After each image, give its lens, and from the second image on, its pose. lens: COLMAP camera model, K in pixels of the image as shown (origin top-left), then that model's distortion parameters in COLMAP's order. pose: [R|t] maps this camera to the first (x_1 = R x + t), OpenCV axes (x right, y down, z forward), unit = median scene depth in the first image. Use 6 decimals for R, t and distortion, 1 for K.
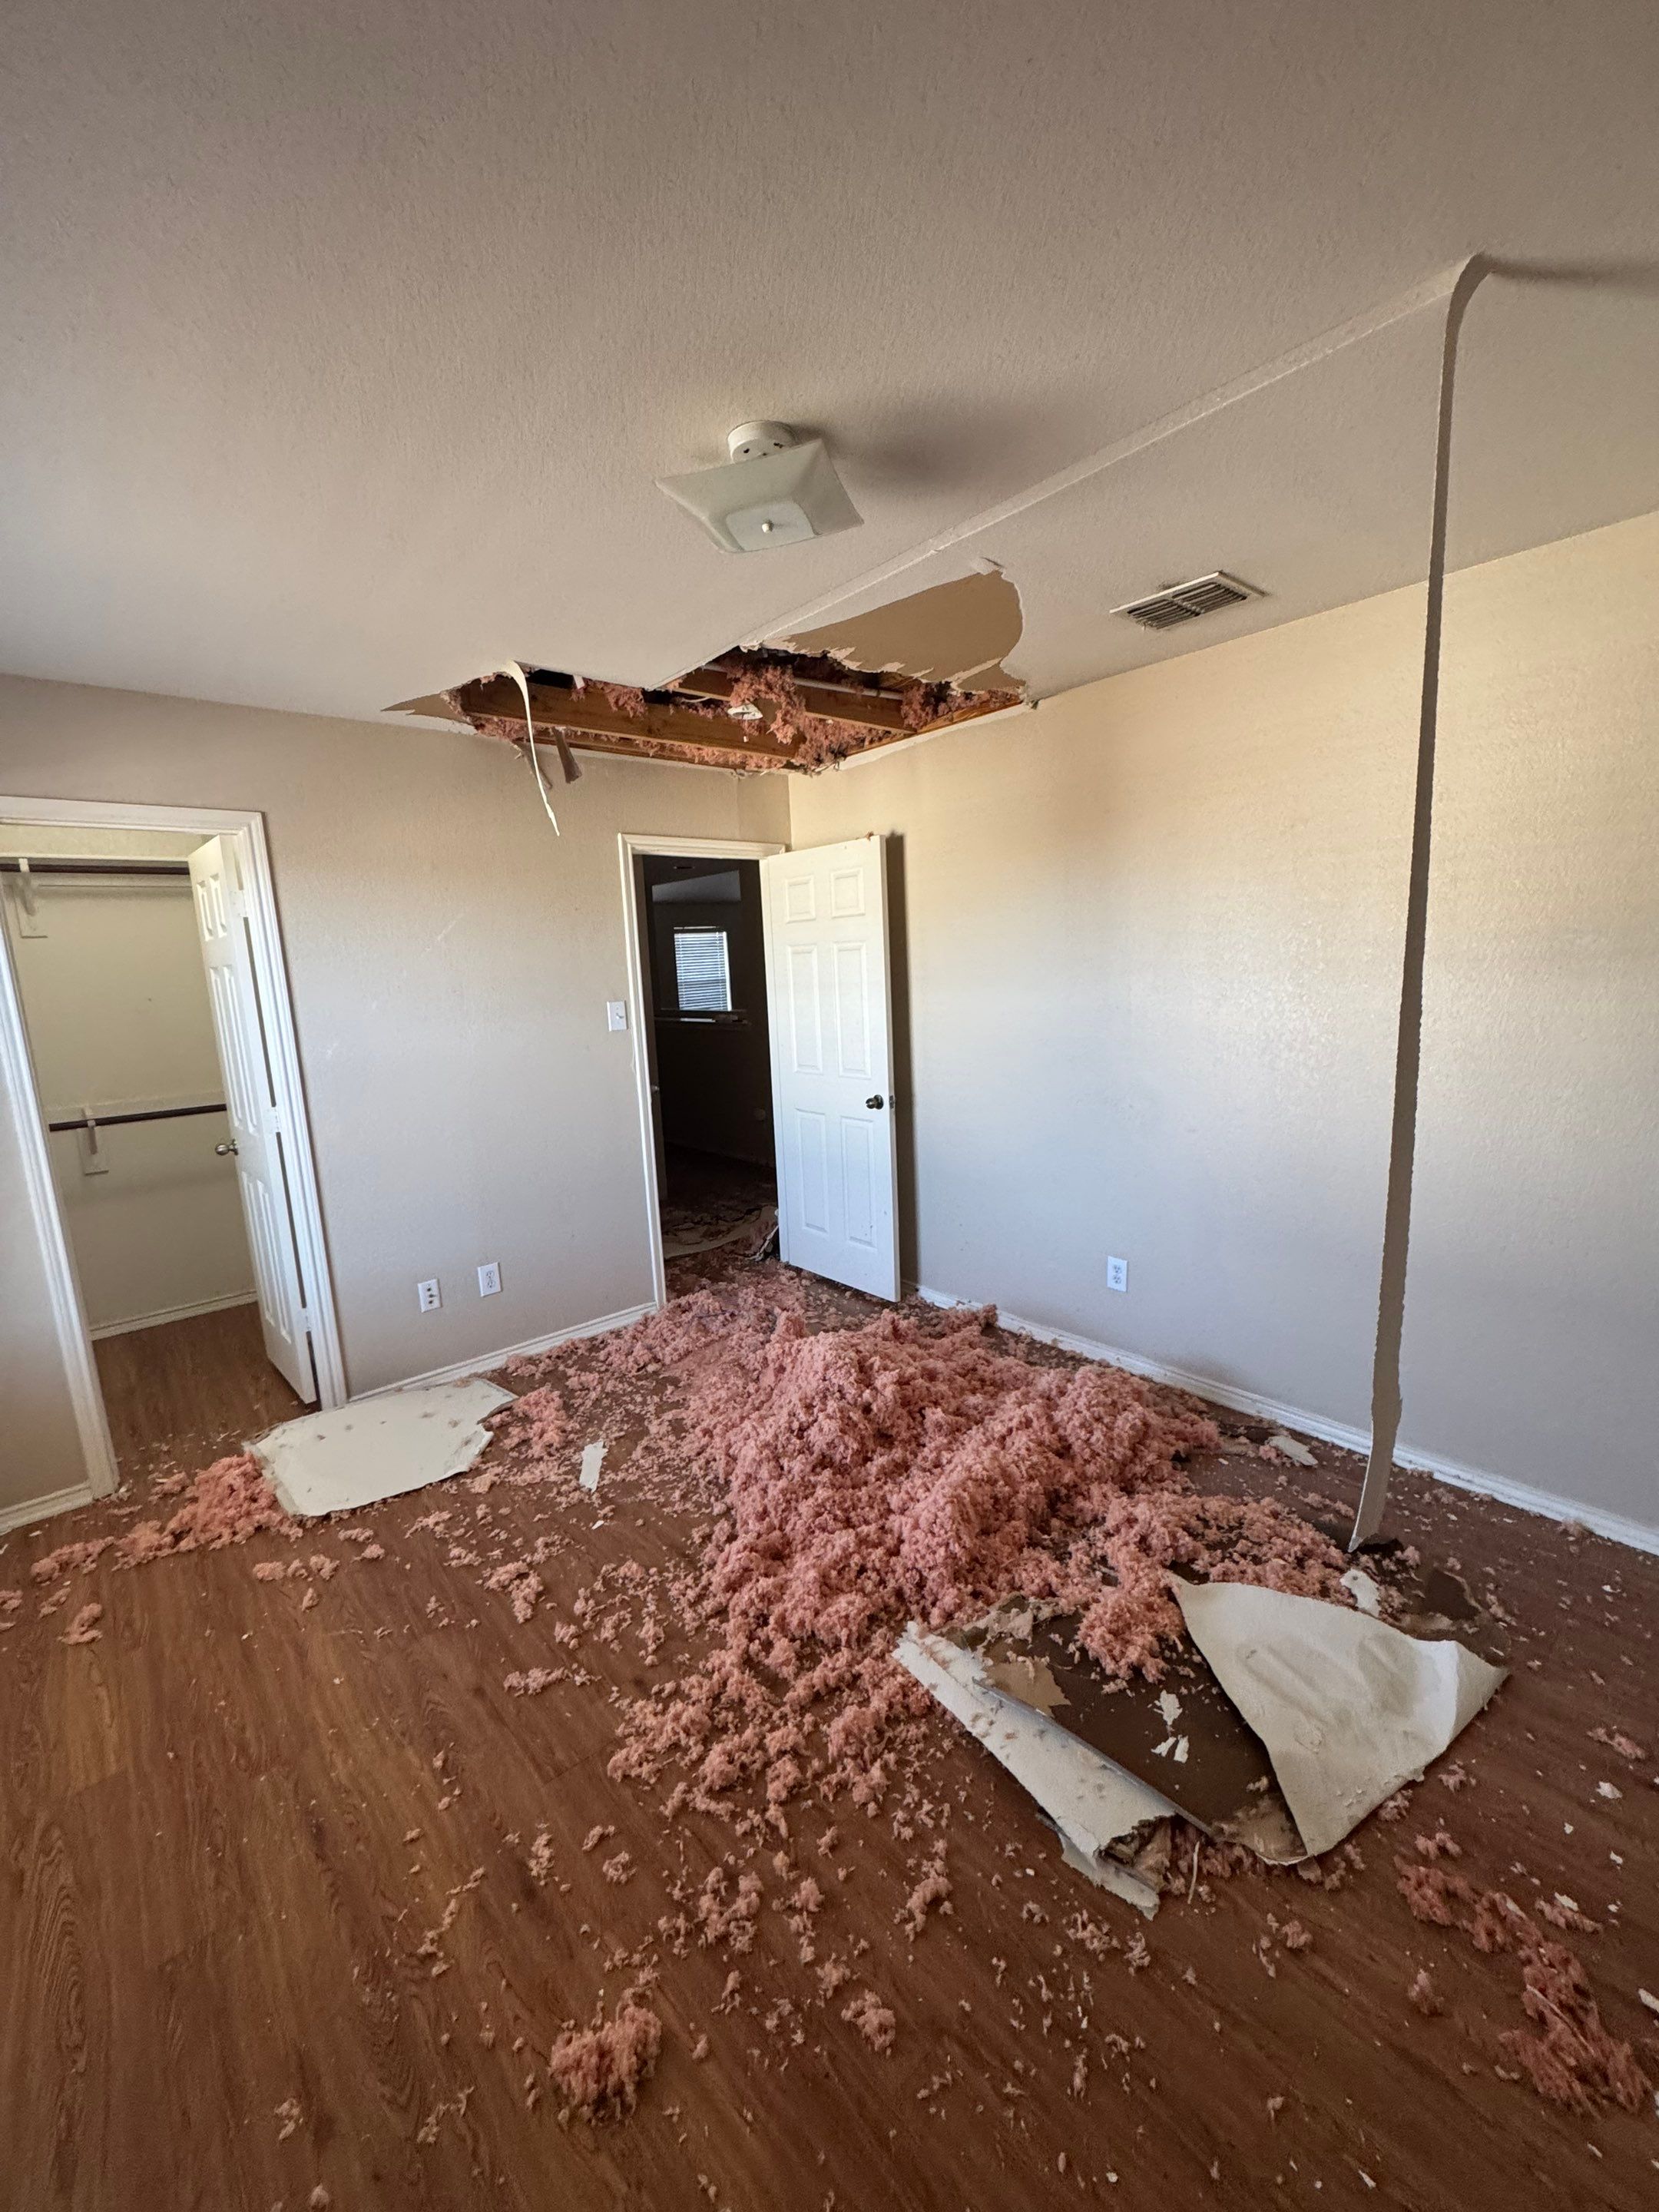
lens RADIAL K [[894.7, 0, 844.2], [0, 894.7, 1108.9], [0, 0, 1]] dist [0.000711, 0.000050]
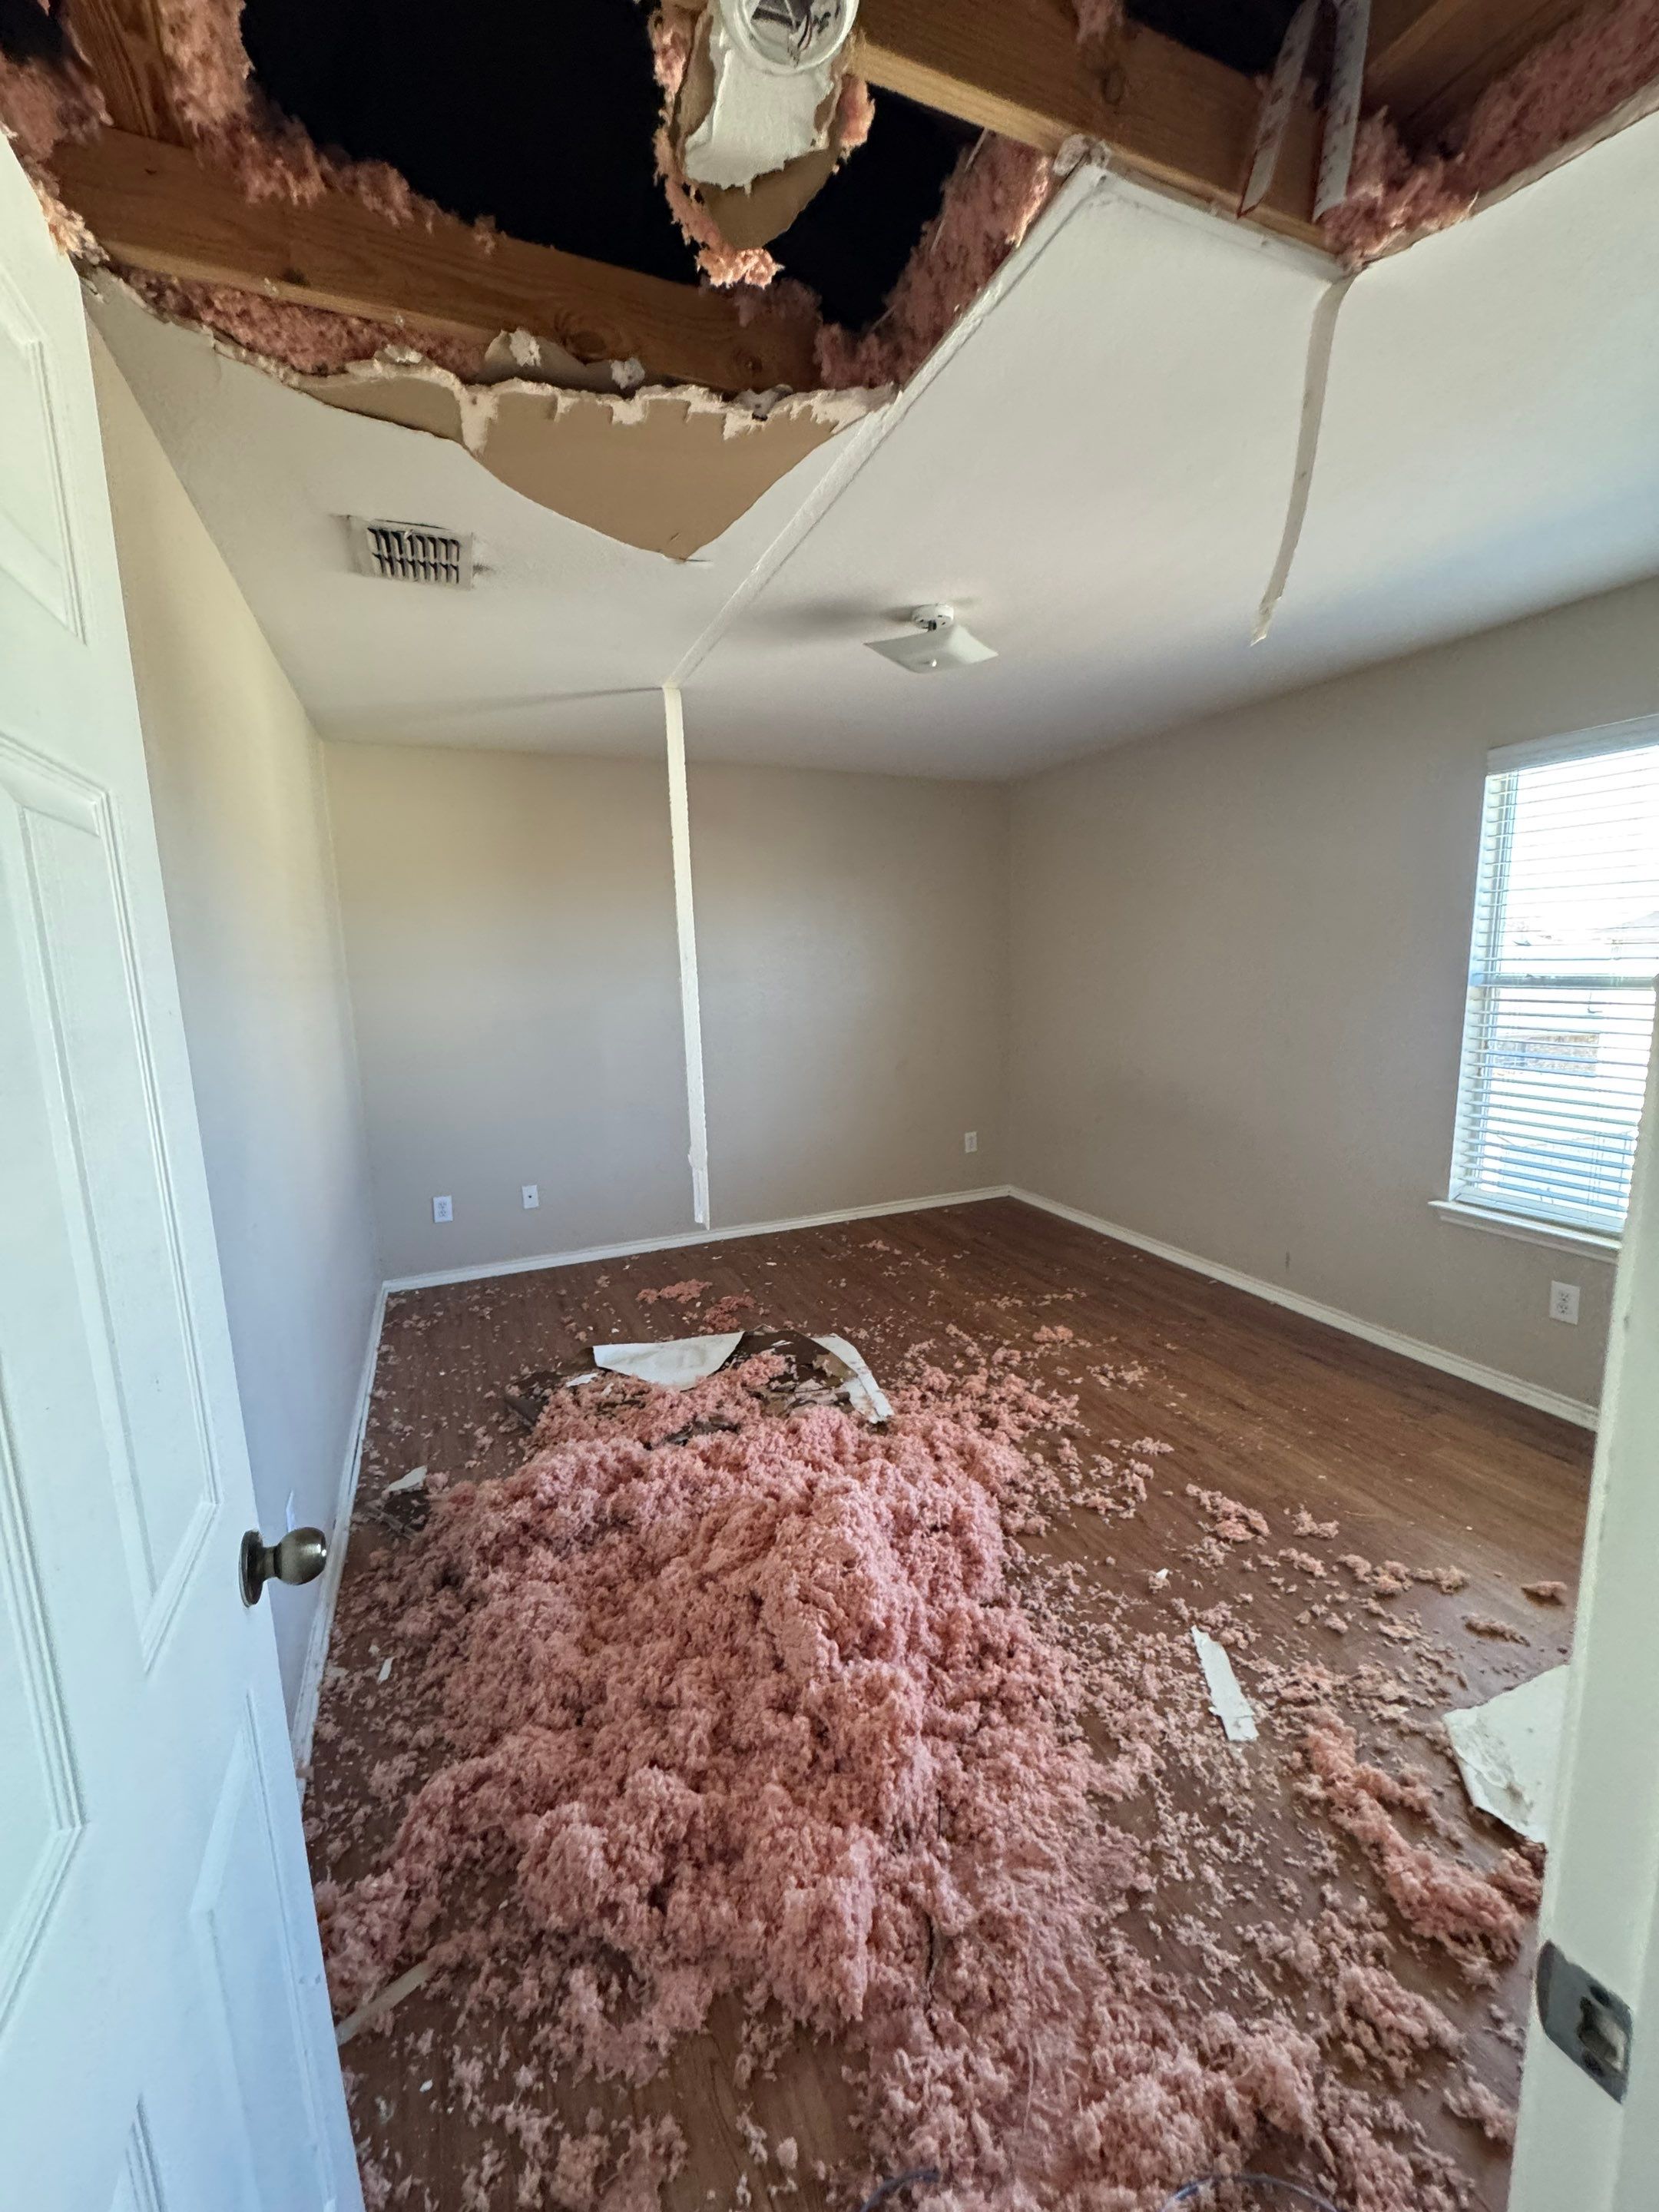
lens RADIAL K [[894.7, 0, 839.9], [0, 894.7, 1111.7], [0, 0, 1]] dist [0.000711, 0.000050]
pose [[-0.950464, 0.018744, 0.310269, -0.257688], [0.118264, 0.944916, 0.305200, -0.246638], [-0.287458, 0.326775, -0.900325, 1.721194]]
